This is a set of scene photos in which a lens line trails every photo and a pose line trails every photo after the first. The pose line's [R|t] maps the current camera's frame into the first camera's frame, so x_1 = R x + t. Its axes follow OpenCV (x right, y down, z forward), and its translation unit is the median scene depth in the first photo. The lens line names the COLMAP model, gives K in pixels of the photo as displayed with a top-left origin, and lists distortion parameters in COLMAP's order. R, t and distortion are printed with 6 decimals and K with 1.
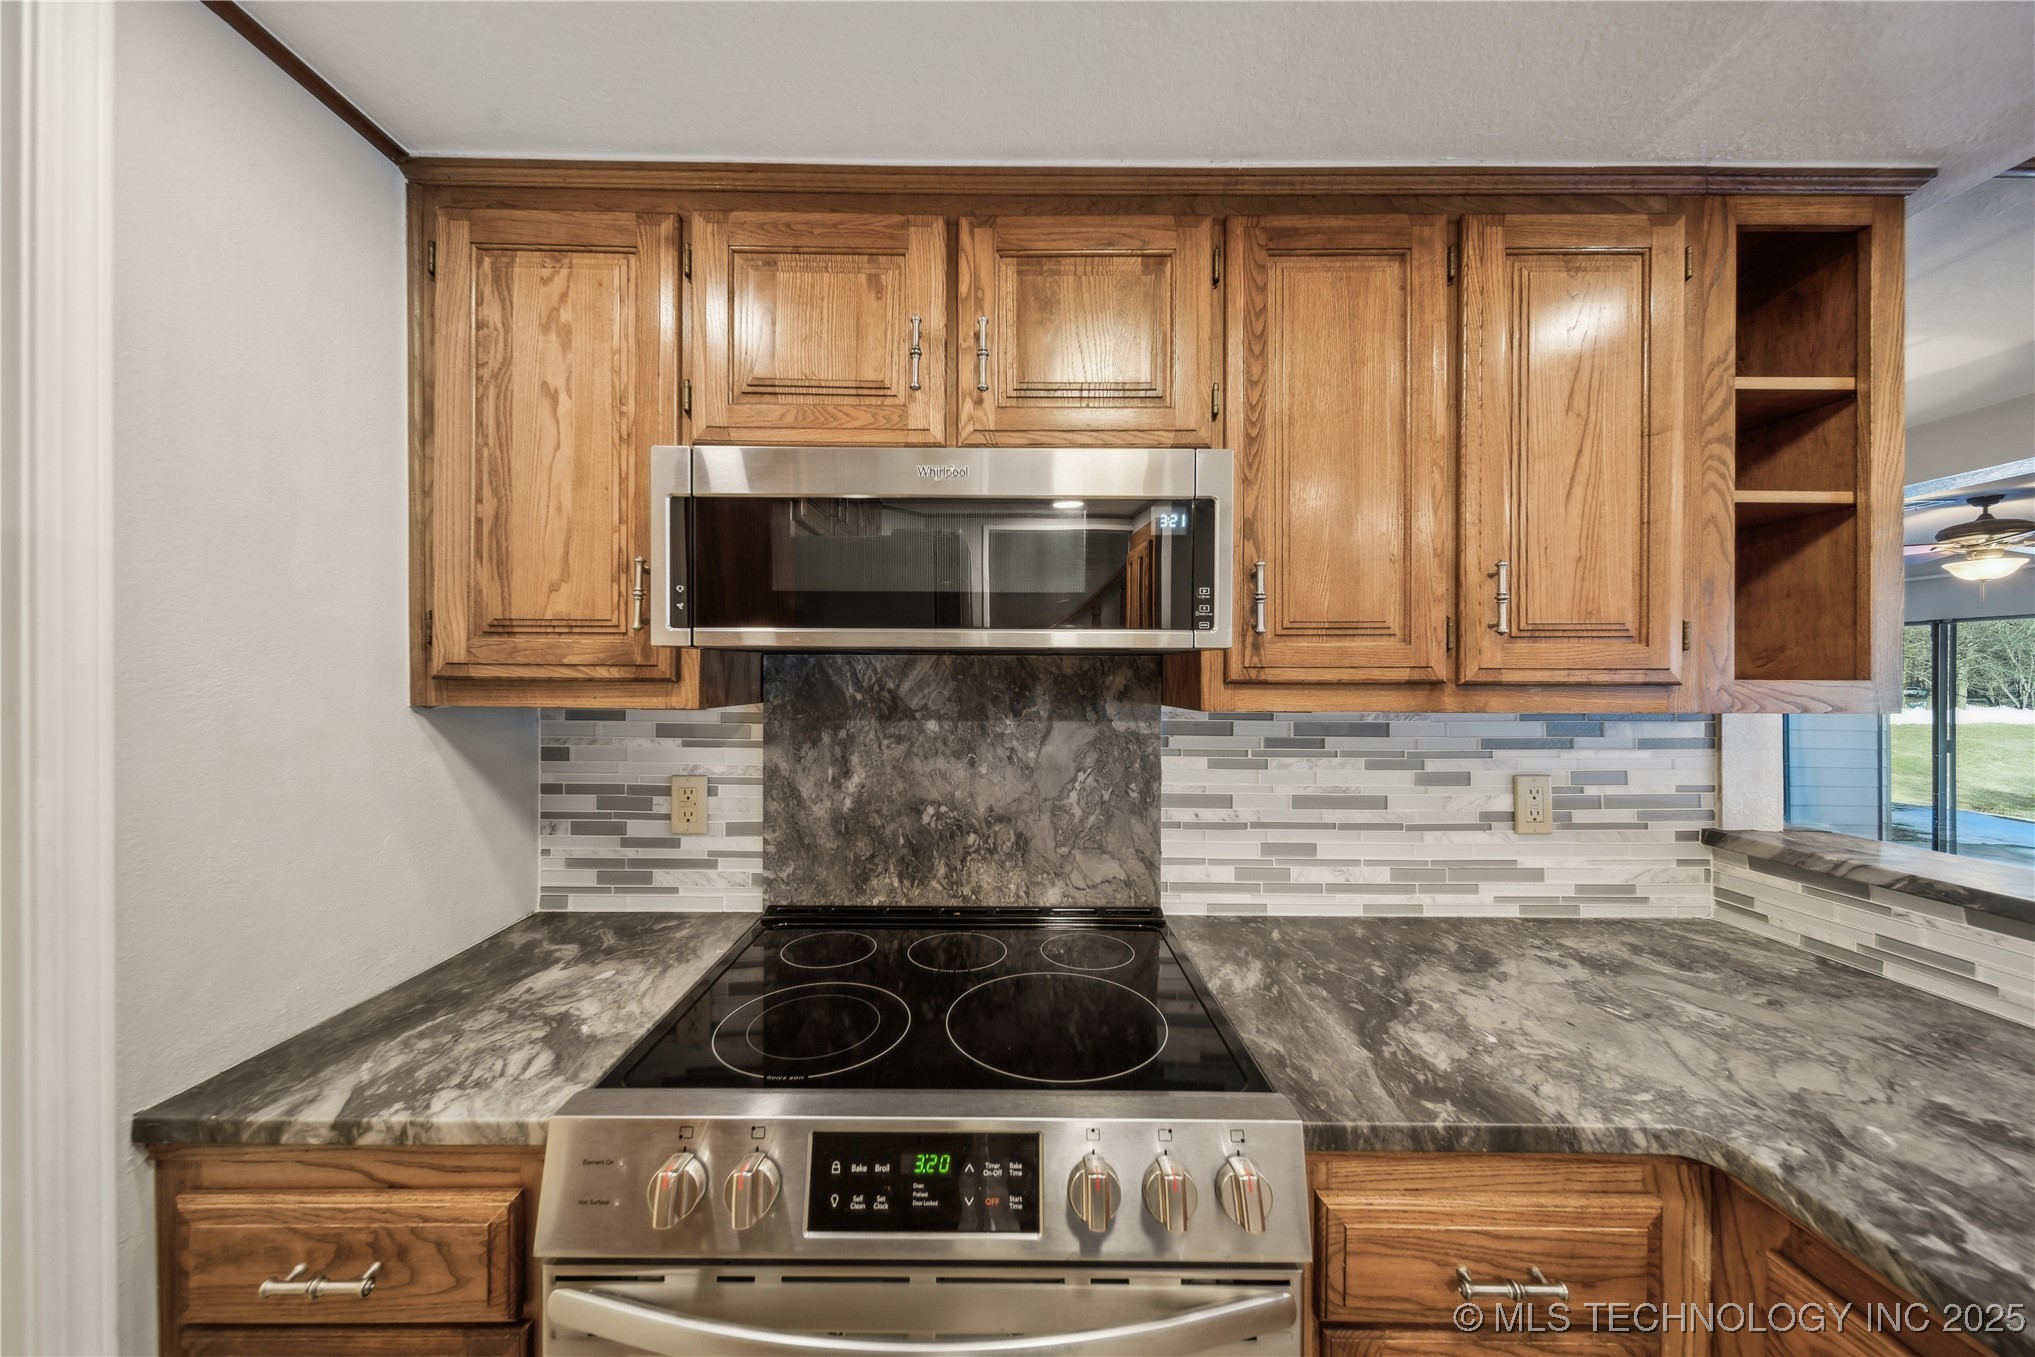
lens RADIAL K [[728.2, 0, 1005.7], [0, 728.2, 675.5], [0, 0, 1]] dist [0.006838, -0.000510]
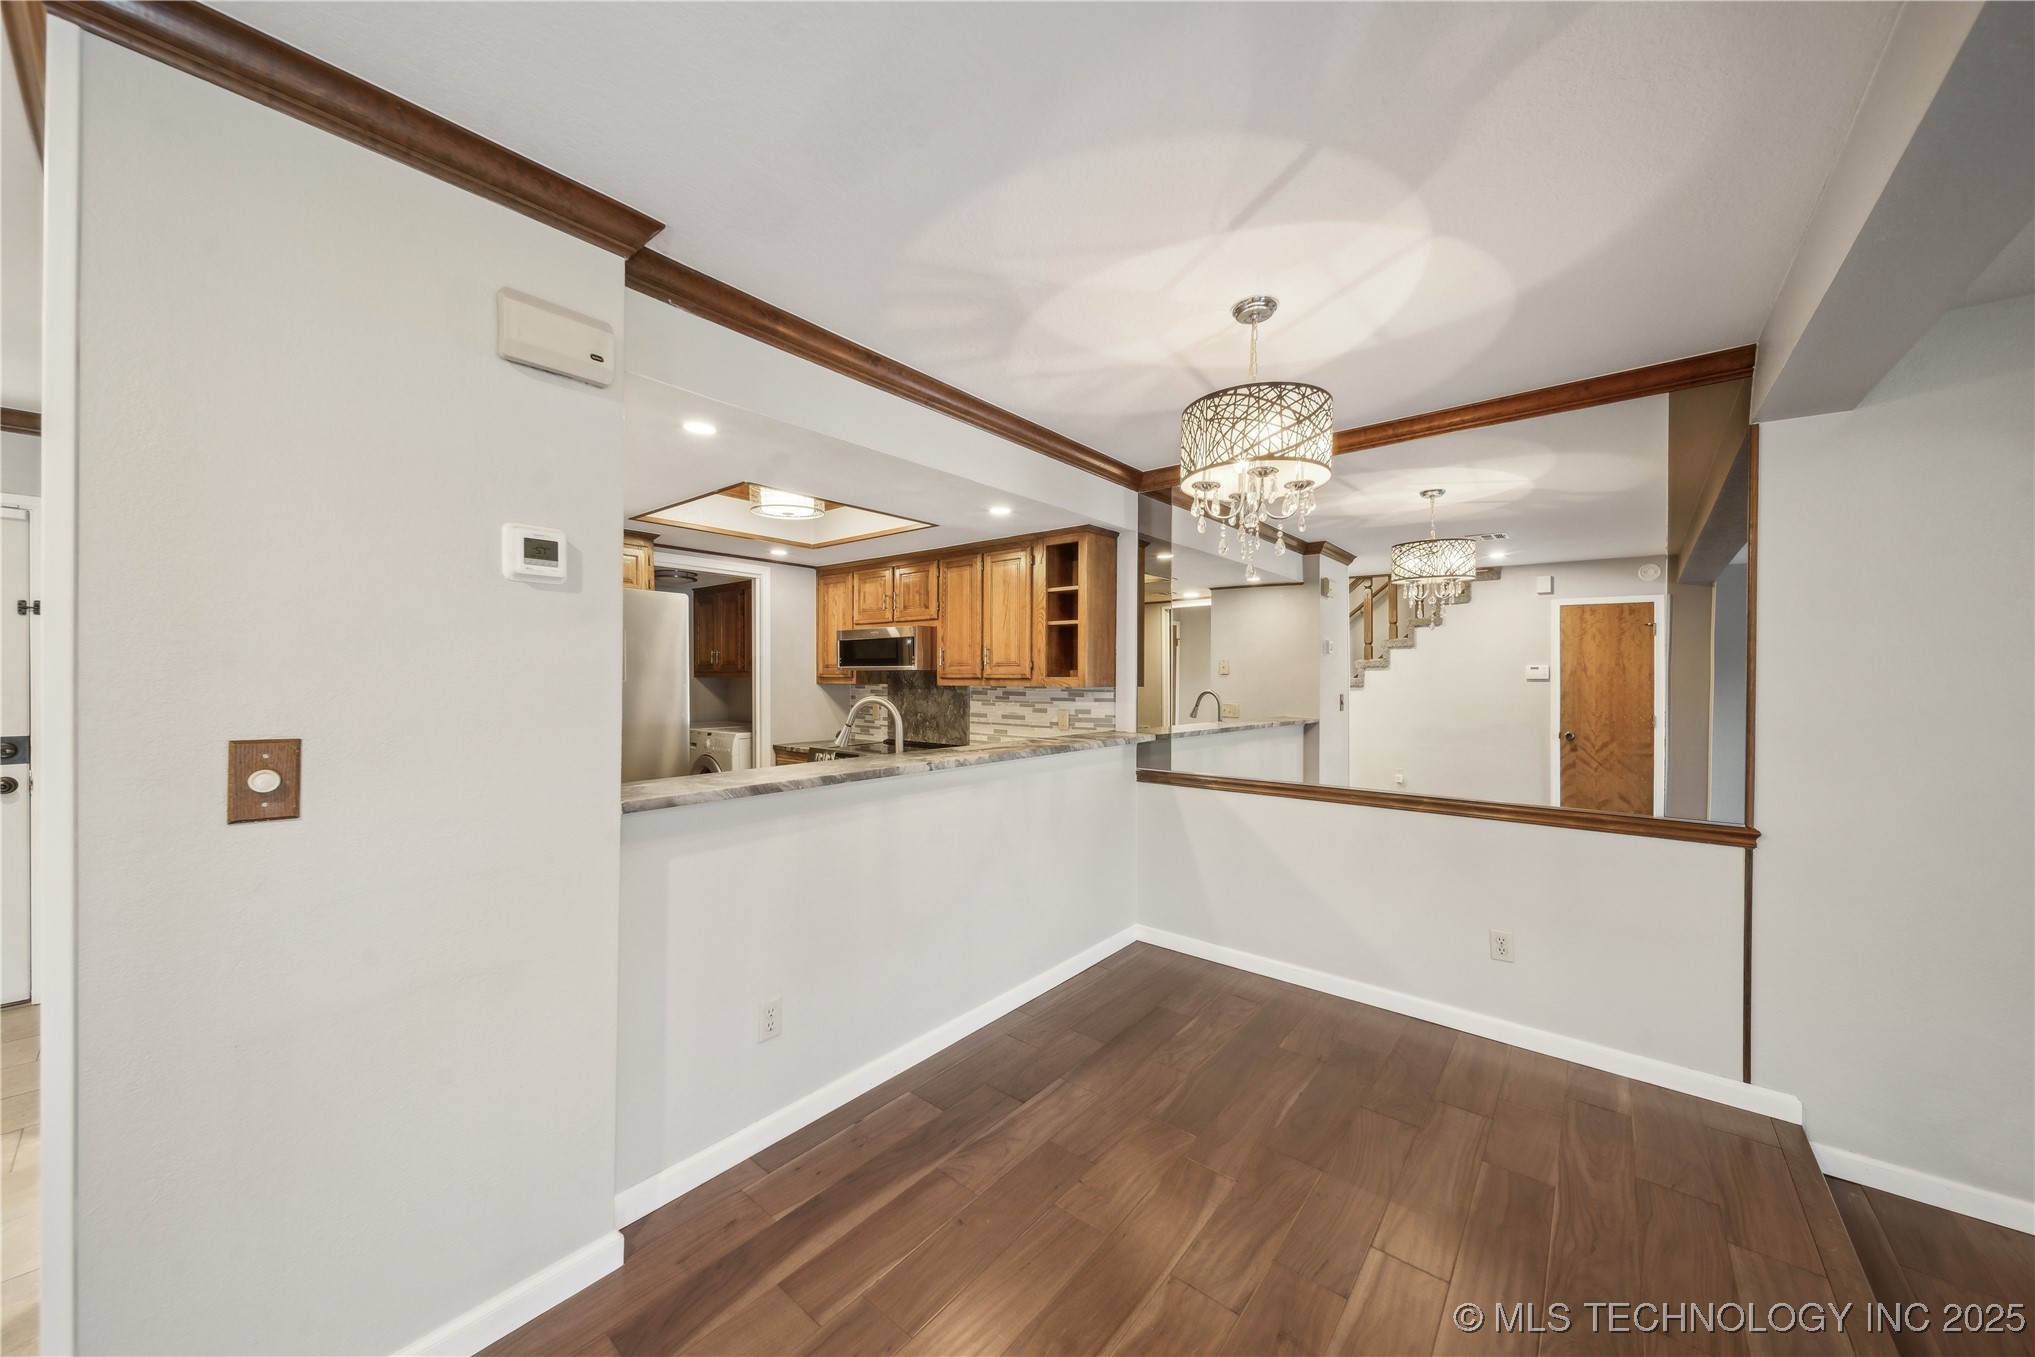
lens RADIAL K [[728.2, 0, 1022.6], [0, 728.2, 679.8], [0, 0, 1]] dist [0.006838, -0.000510]
pose [[0.776590, 0.000876, -0.630006, 2.502688], [-0.002044, 0.999997, -0.001128, 0.018845], [0.630003, 0.002164, 0.776590, -1.417634]]
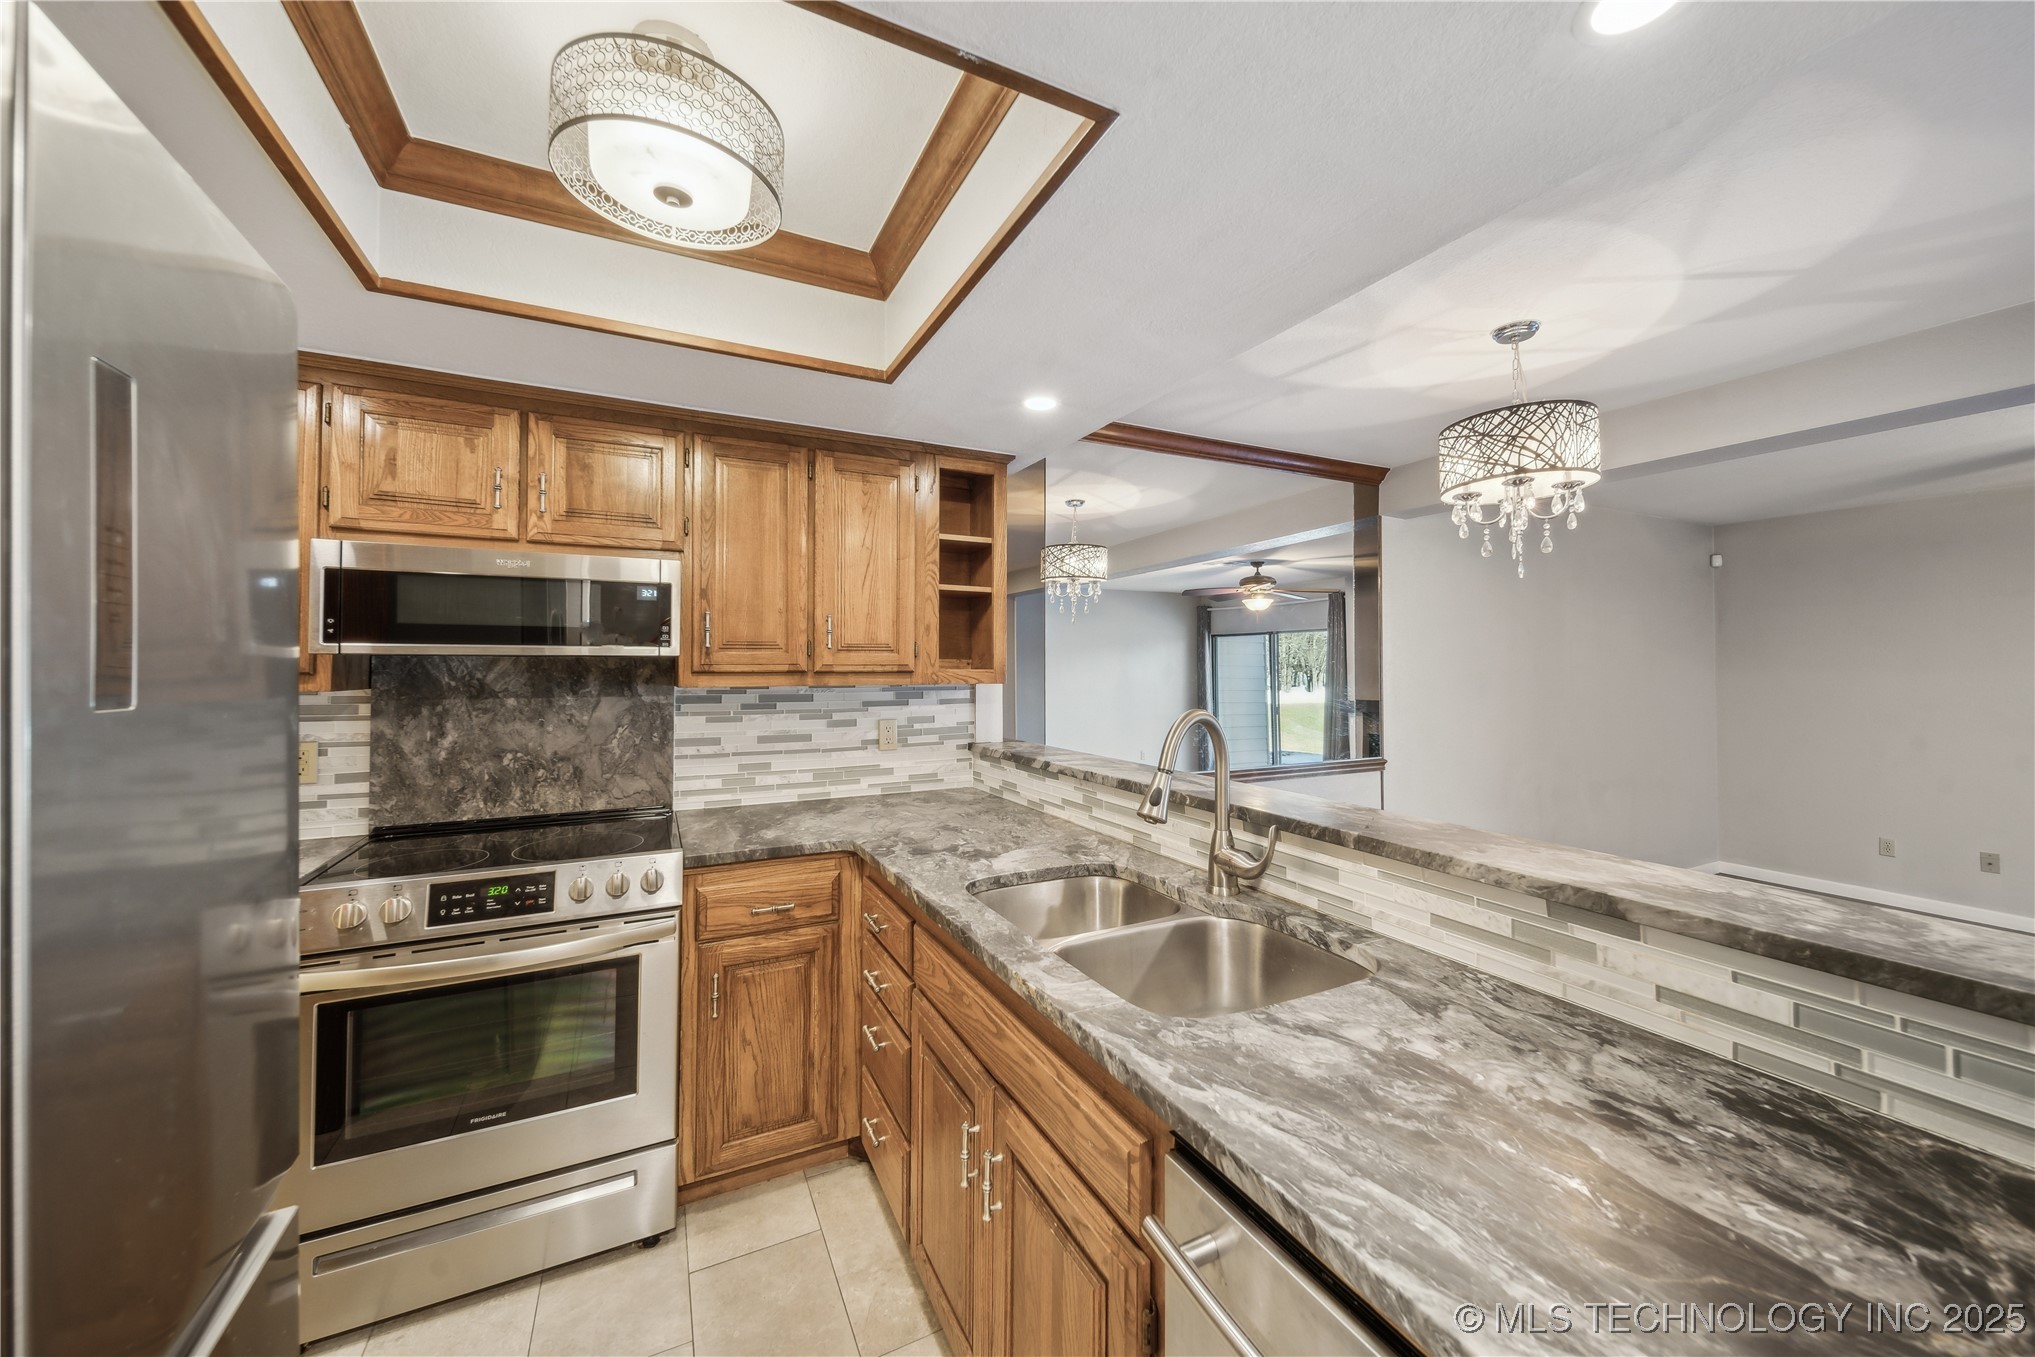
lens RADIAL K [[728.2, 0, 1009.7], [0, 728.2, 650.5], [0, 0, 1]] dist [0.006838, -0.000510]
pose [[0.892550, 0.006165, 0.450907, 0.145597], [0.004102, 0.999754, -0.021790, -0.002023], [-0.450931, 0.021298, 0.892305, -0.878742]]
